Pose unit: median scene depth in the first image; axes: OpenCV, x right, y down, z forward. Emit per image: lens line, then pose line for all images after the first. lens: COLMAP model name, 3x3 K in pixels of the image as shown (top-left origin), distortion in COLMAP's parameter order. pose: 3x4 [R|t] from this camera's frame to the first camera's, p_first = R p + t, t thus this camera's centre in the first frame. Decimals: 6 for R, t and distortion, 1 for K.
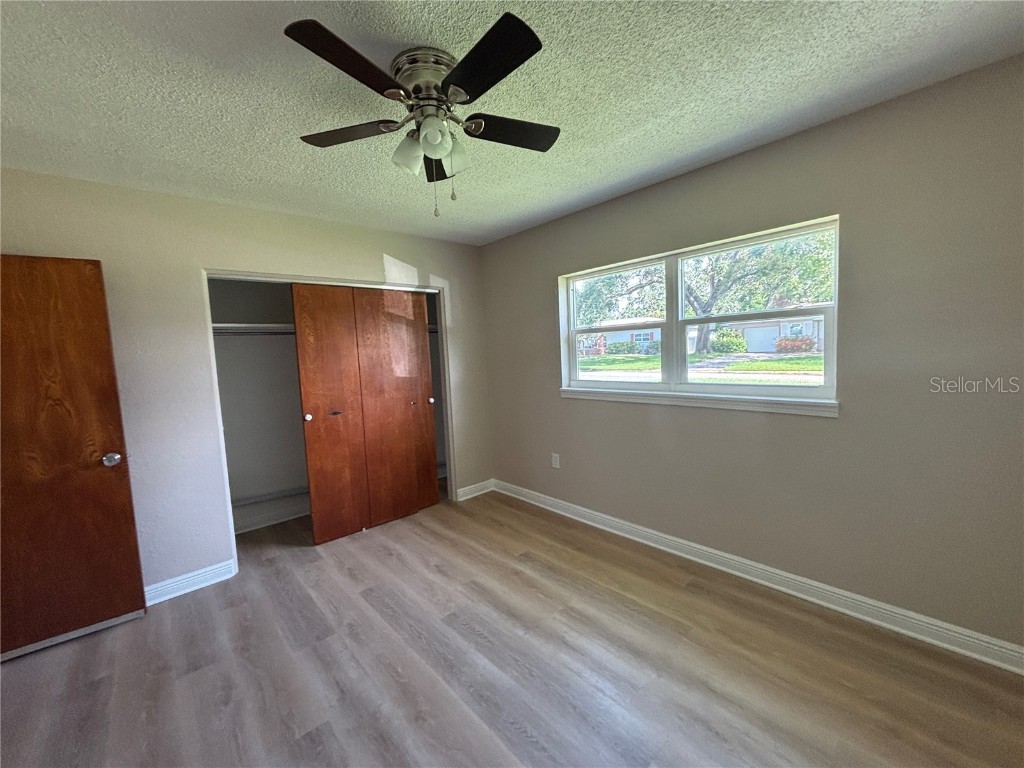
lens RADIAL K [[414.7, 0, 510.2], [0, 414.7, 382.0], [0, 0, 1]] dist [-0.000342, 0.000900]
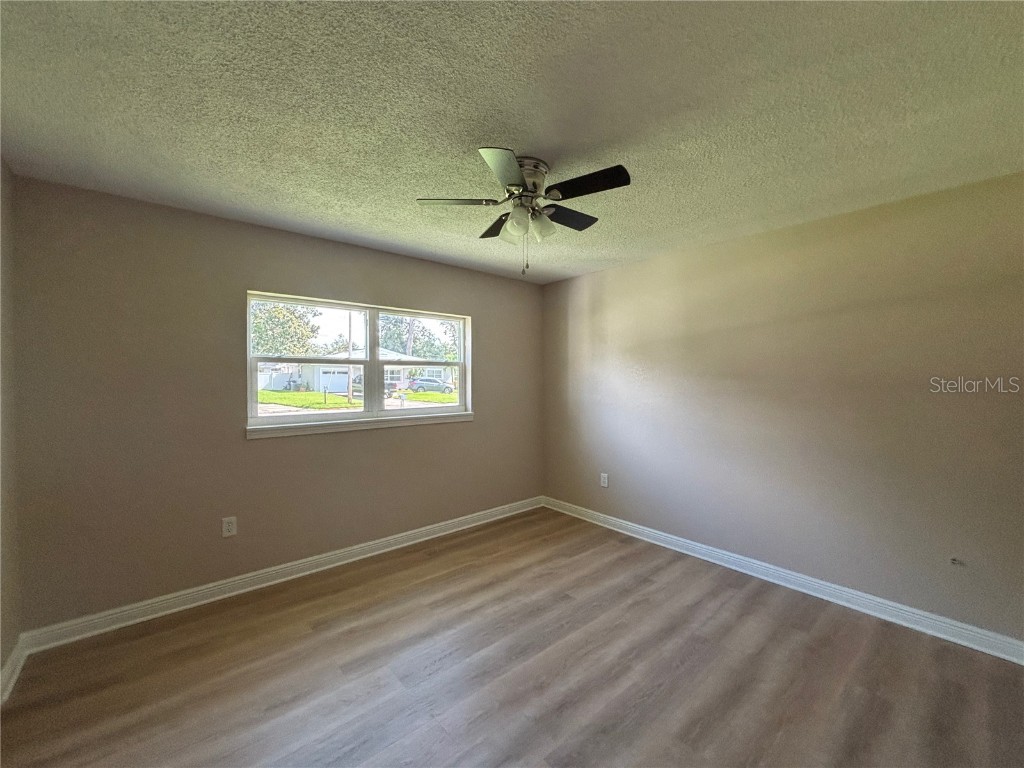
lens RADIAL K [[414.7, 0, 513.6], [0, 414.7, 381.6], [0, 0, 1]] dist [-0.000342, 0.000900]
pose [[0.008199, 0.038569, 0.999222, -0.907333], [0.074469, 0.996458, -0.039073, -0.005120], [-0.997190, 0.074731, 0.005298, 0.641096]]
